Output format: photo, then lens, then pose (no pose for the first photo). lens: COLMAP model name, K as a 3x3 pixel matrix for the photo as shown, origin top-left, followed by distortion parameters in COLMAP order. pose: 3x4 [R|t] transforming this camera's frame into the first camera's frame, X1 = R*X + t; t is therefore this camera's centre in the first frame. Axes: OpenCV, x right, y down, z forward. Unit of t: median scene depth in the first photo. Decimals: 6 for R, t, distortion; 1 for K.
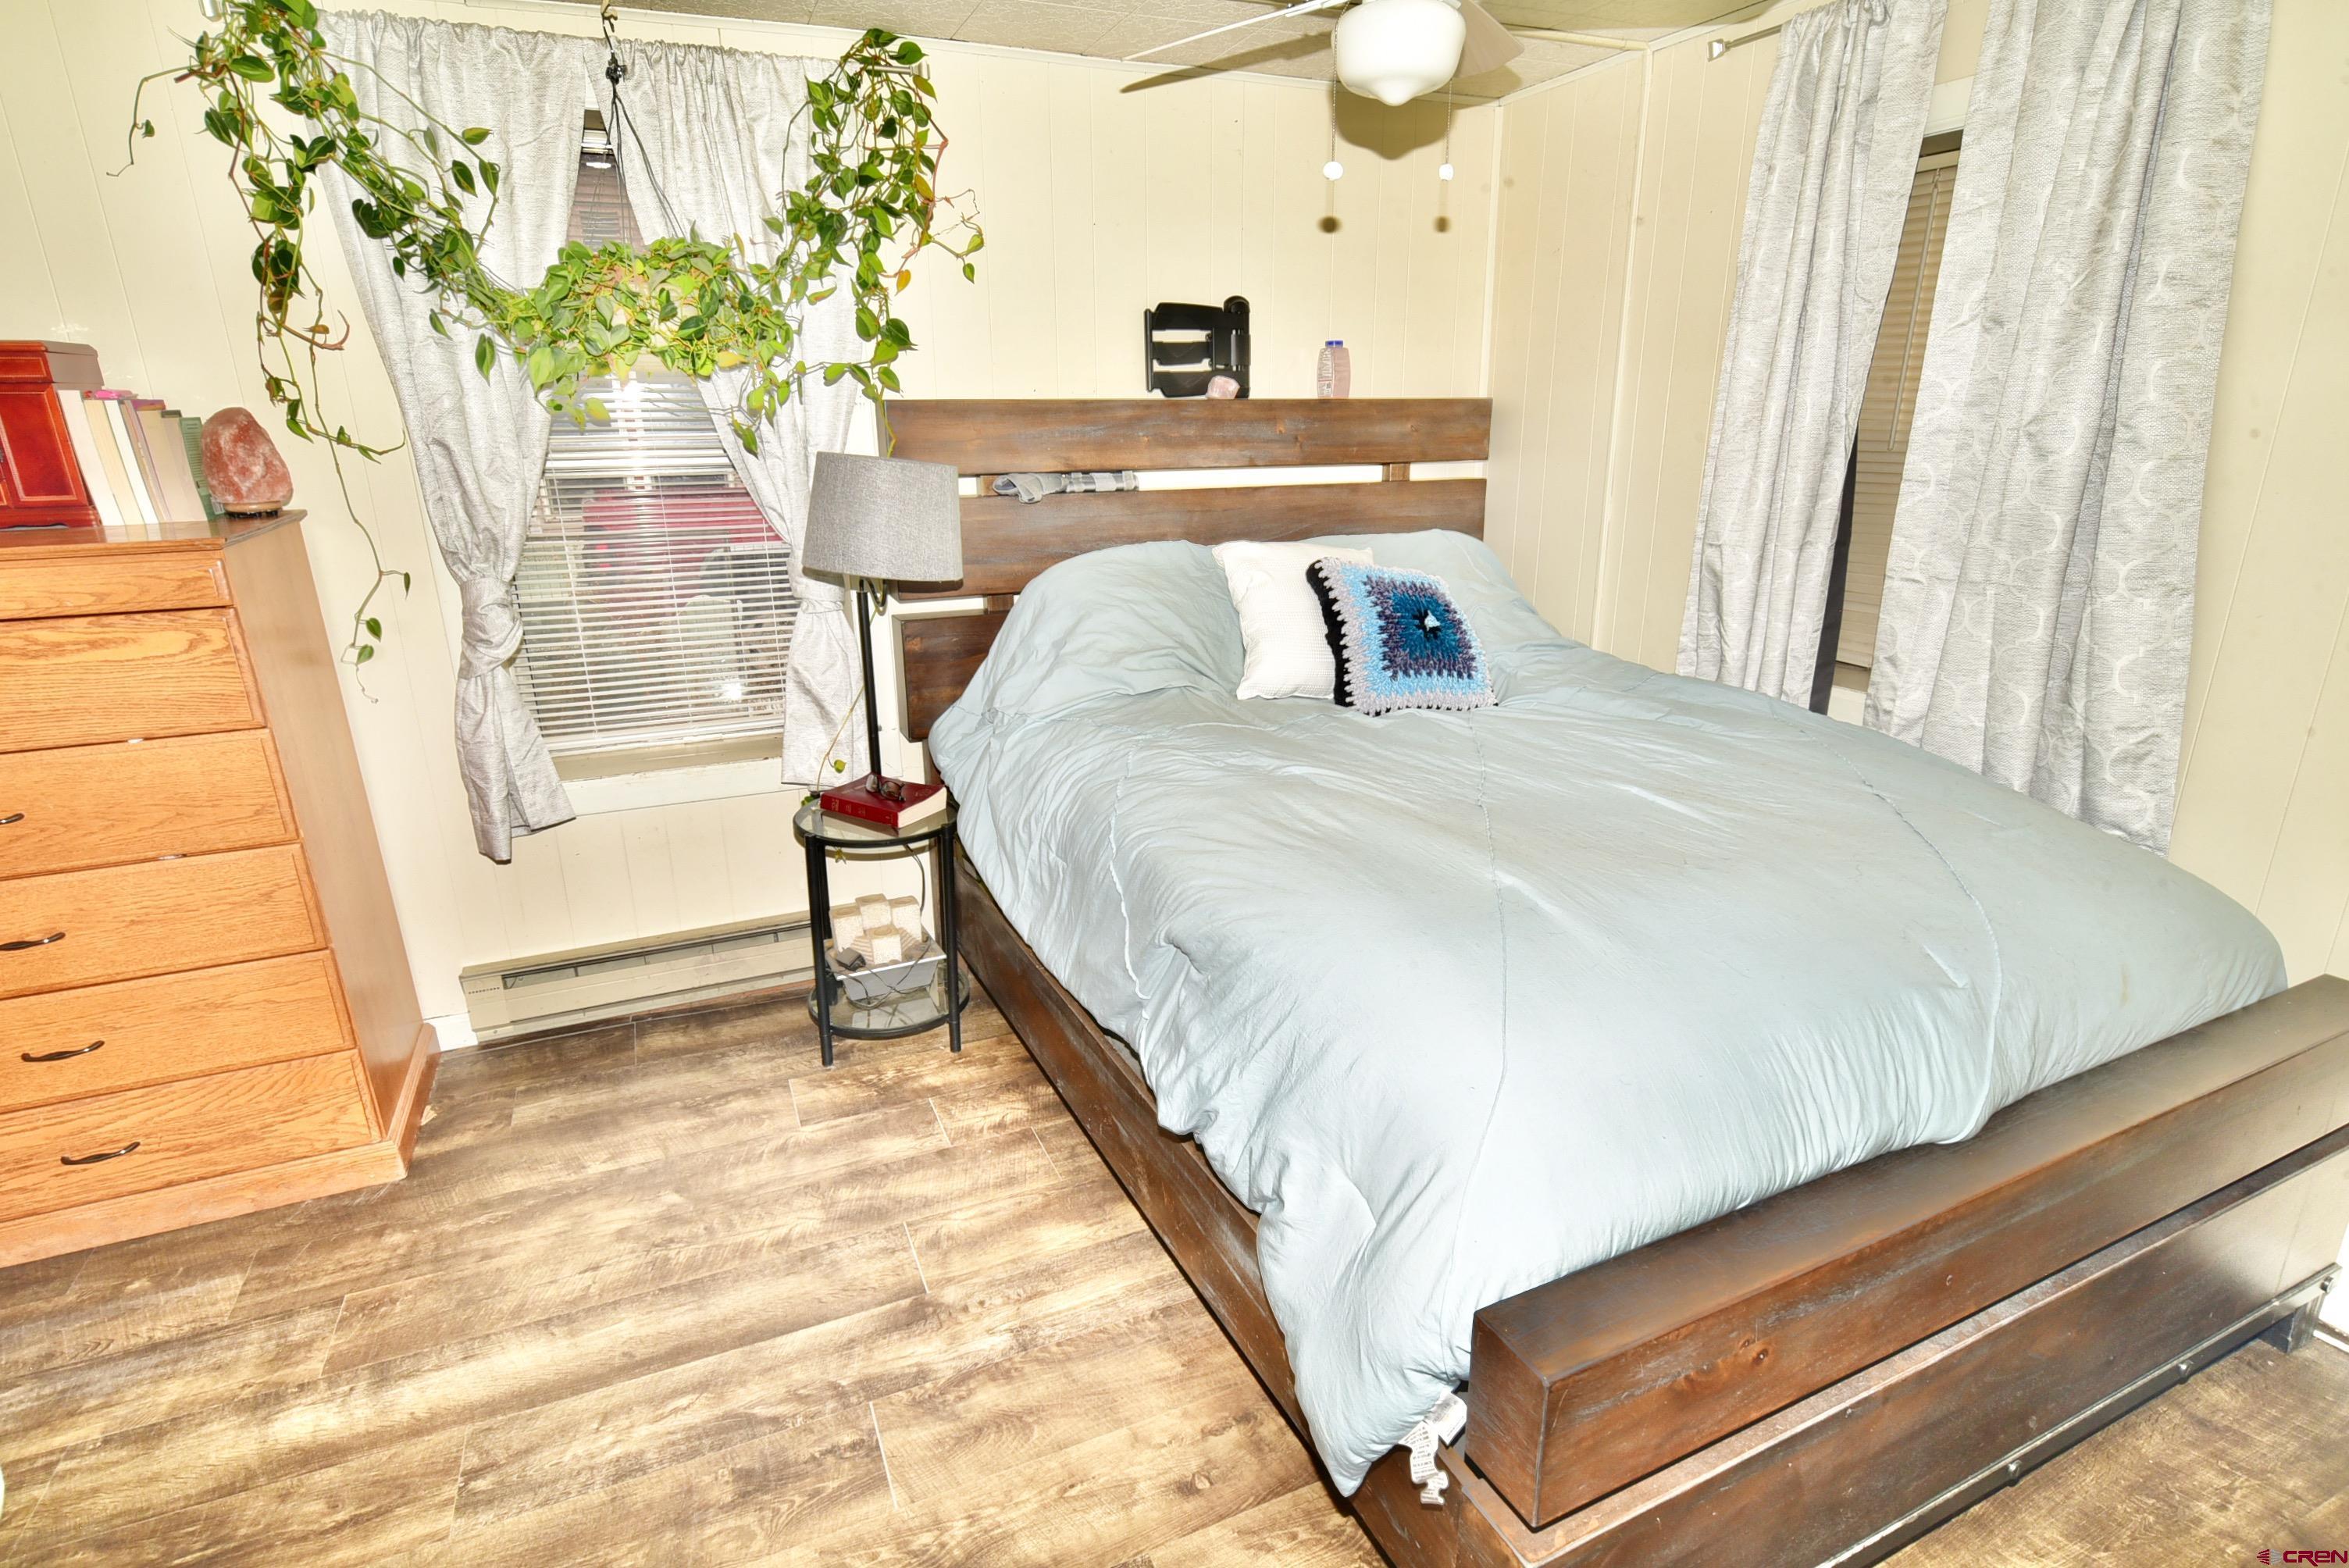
lens RADIAL K [[1180.1, 0, 1174.0], [0, 1180.1, 793.3], [0, 0, 1]] dist [-0.007864, 0.004464]
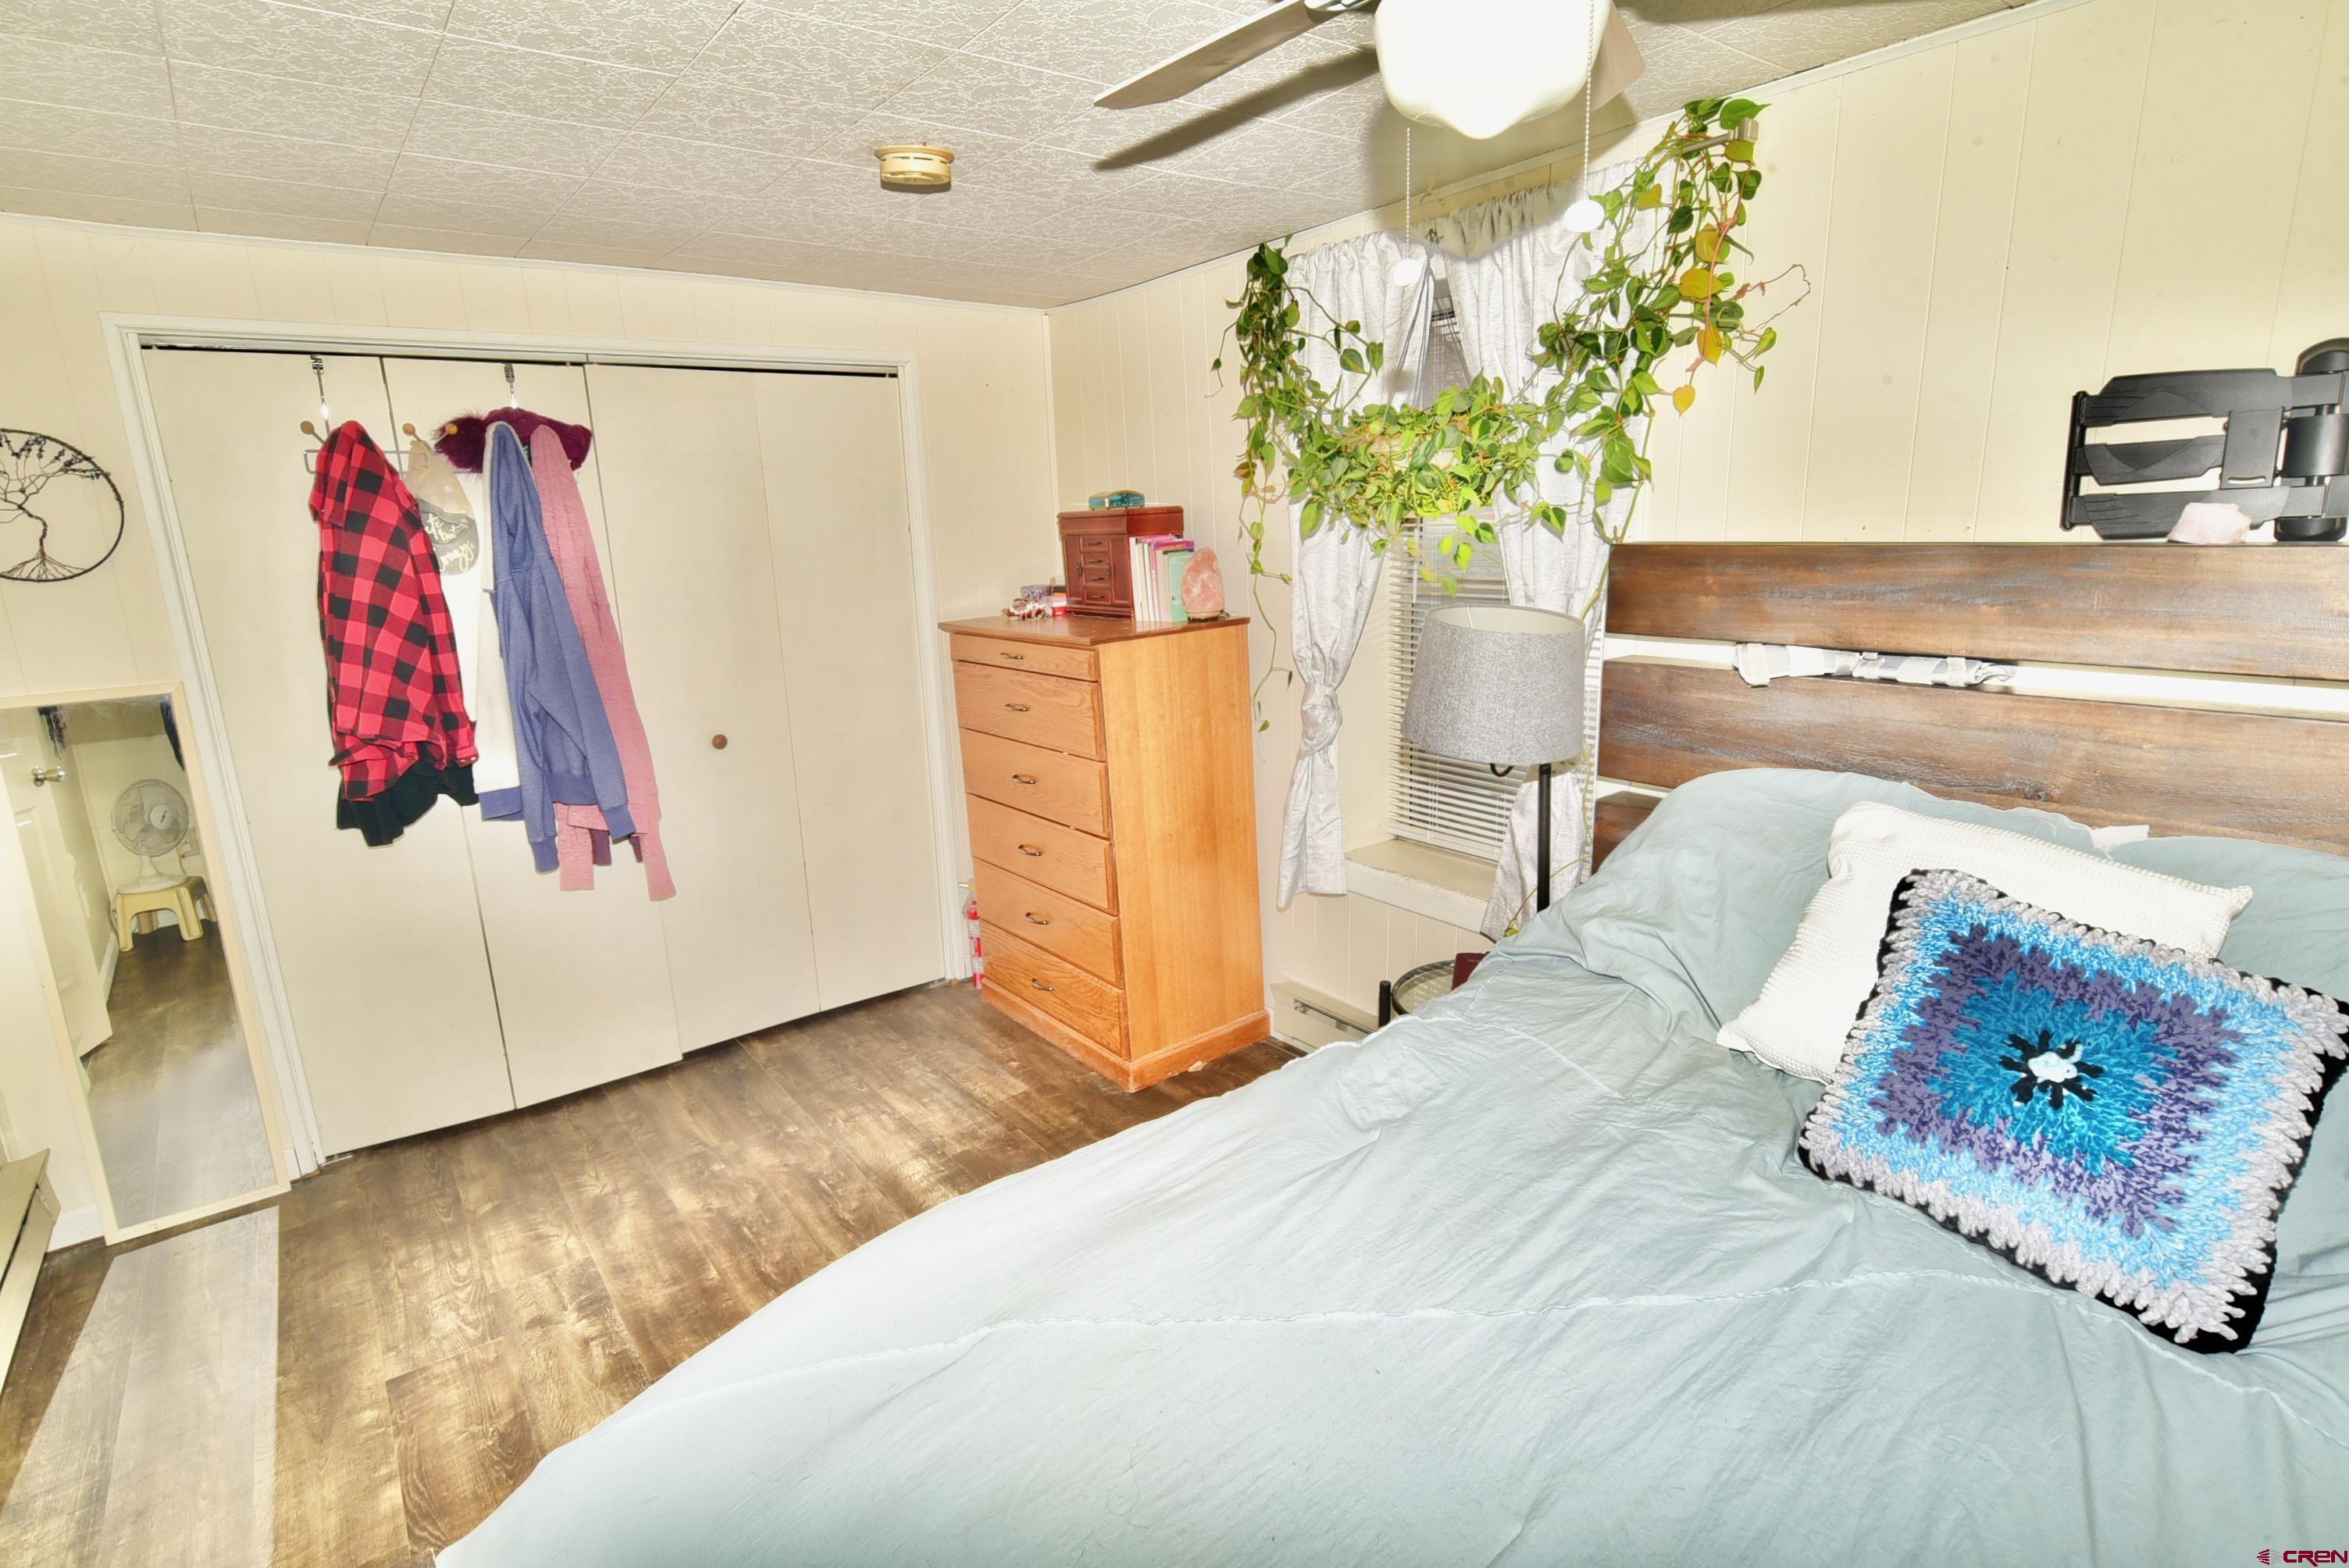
lens RADIAL K [[1180.1, 0, 1172.7], [0, 1180.1, 794.8], [0, 0, 1]] dist [-0.007864, 0.004464]
pose [[0.230899, 0.229308, -0.945570, 0.600727], [-0.265350, 0.949834, 0.165546, -0.254244], [0.936096, 0.212682, 0.280162, 0.587054]]
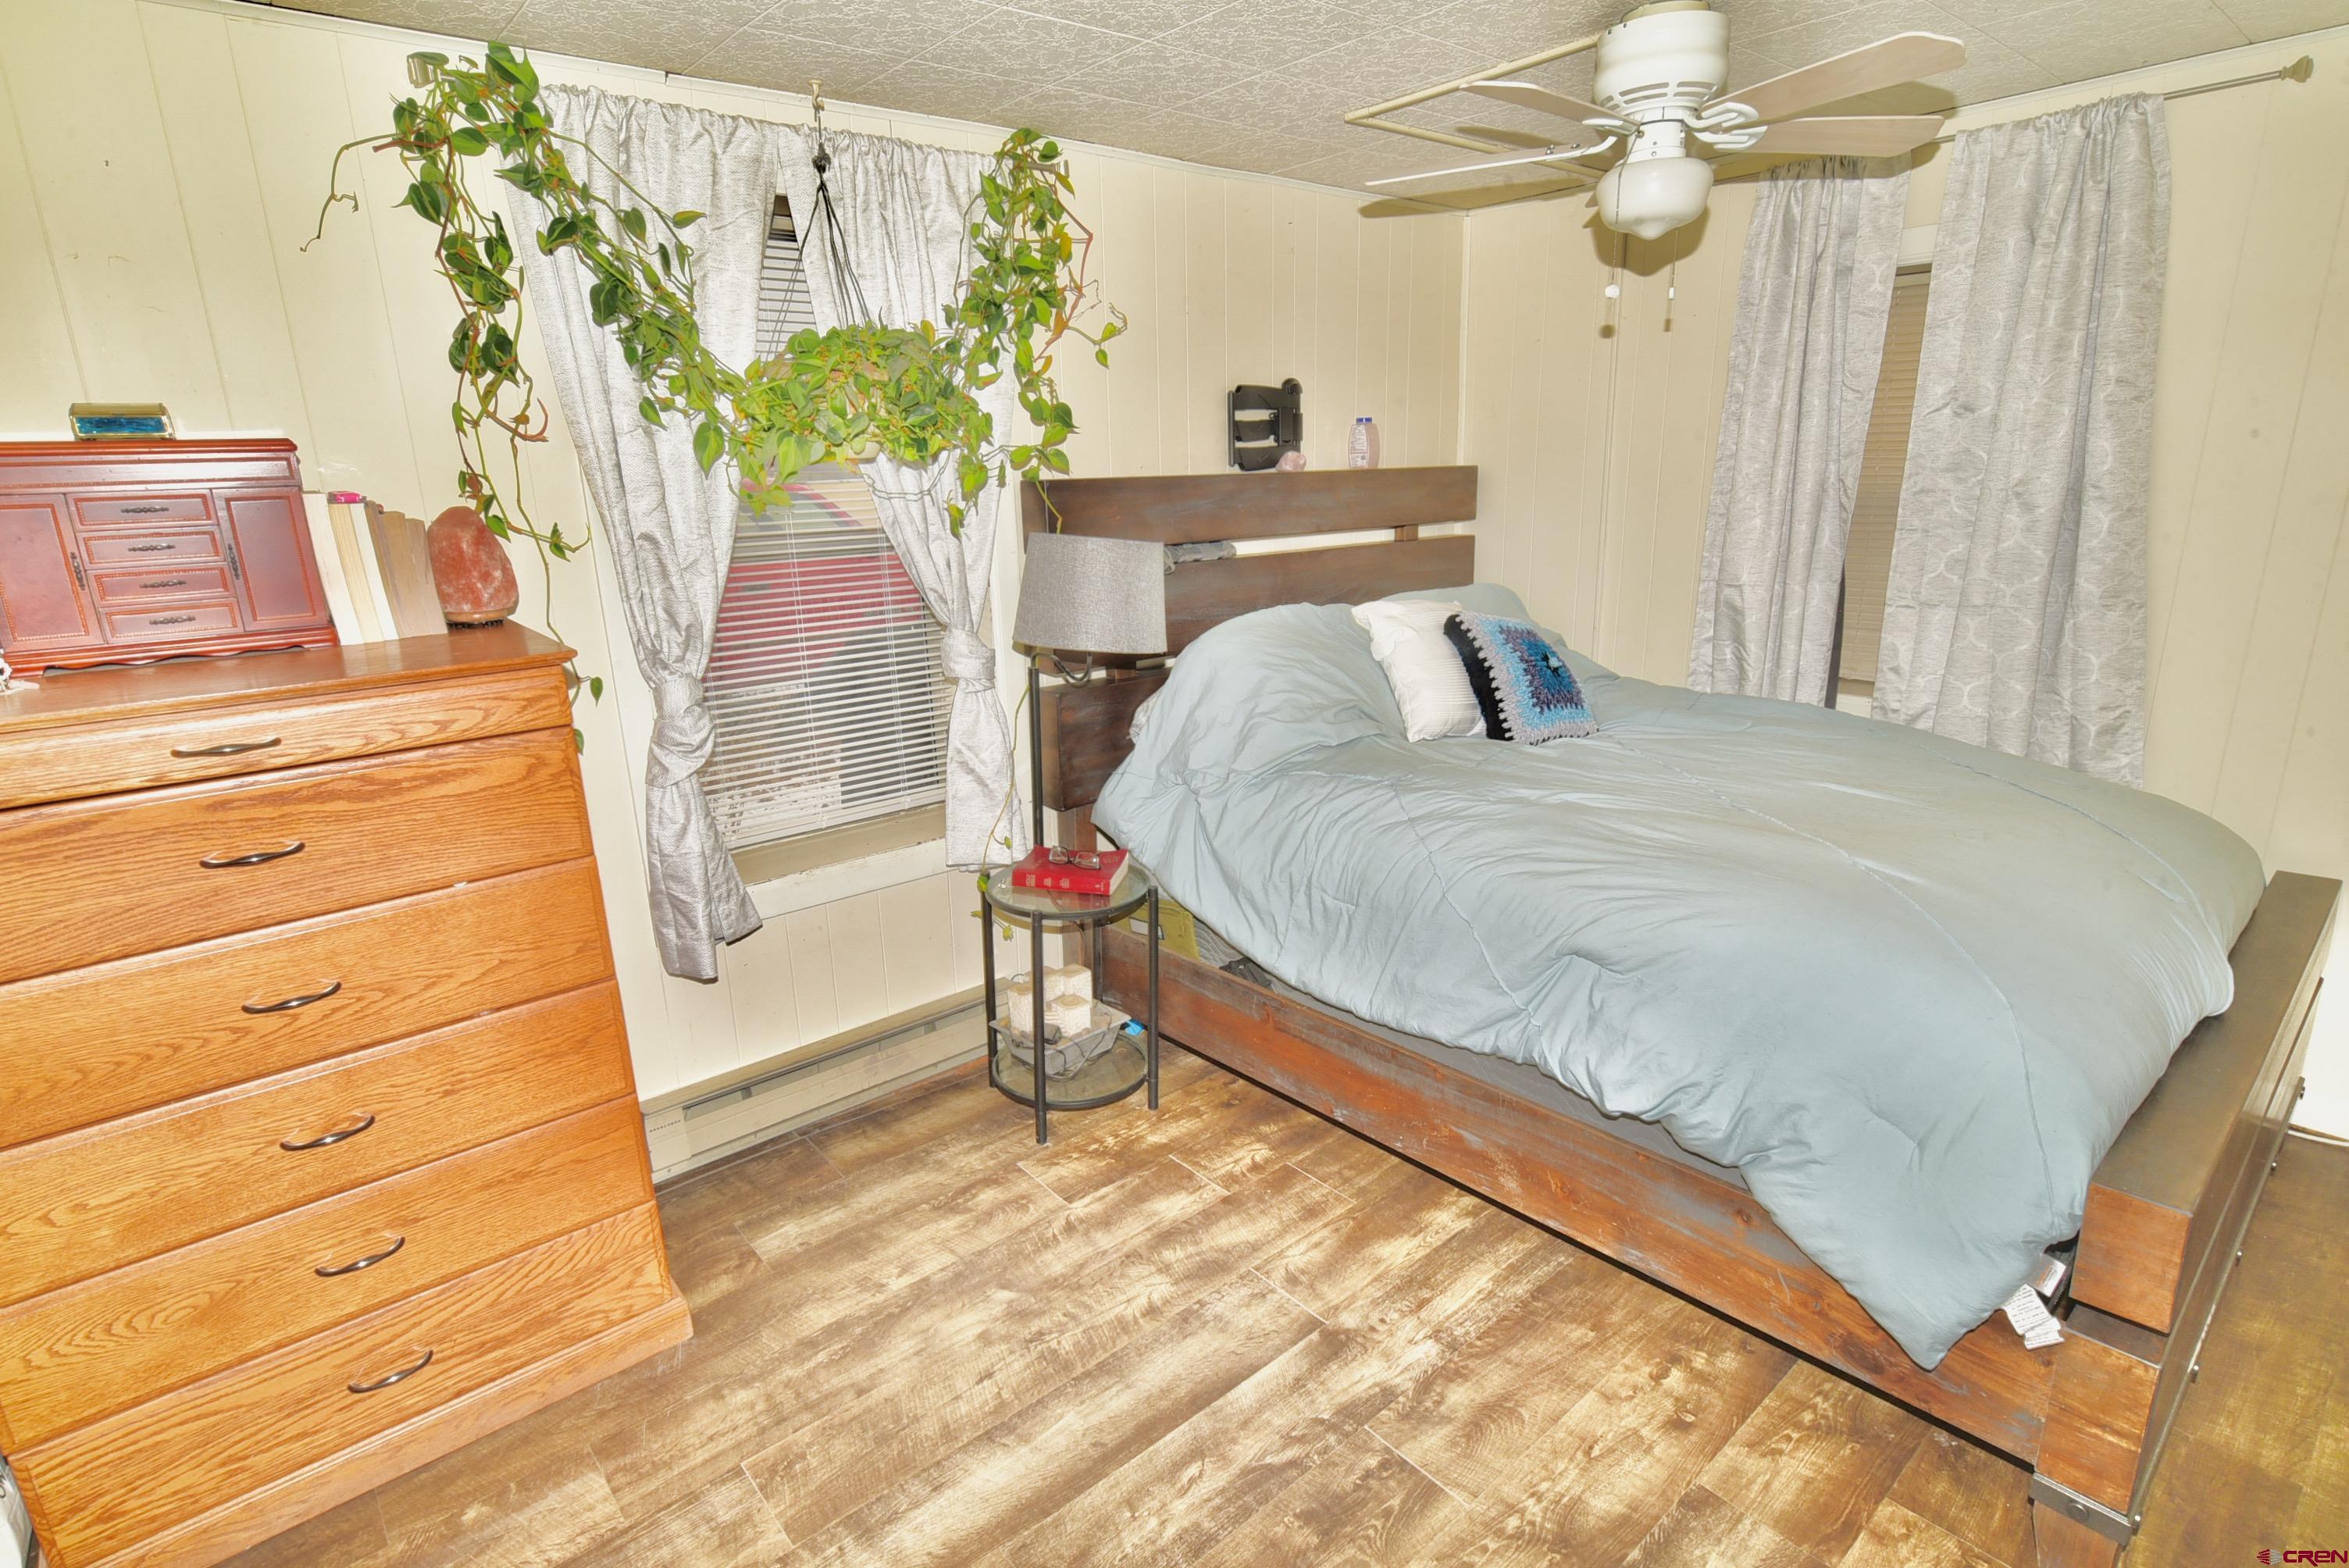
lens RADIAL K [[1180.1, 0, 1170.4], [0, 1180.1, 793.4], [0, 0, 1]] dist [-0.007864, 0.004464]
pose [[0.957311, -0.091985, 0.274033, -0.516792], [0.103433, 0.994254, -0.027590, -0.027896], [-0.269921, 0.054757, 0.961324, 0.000901]]
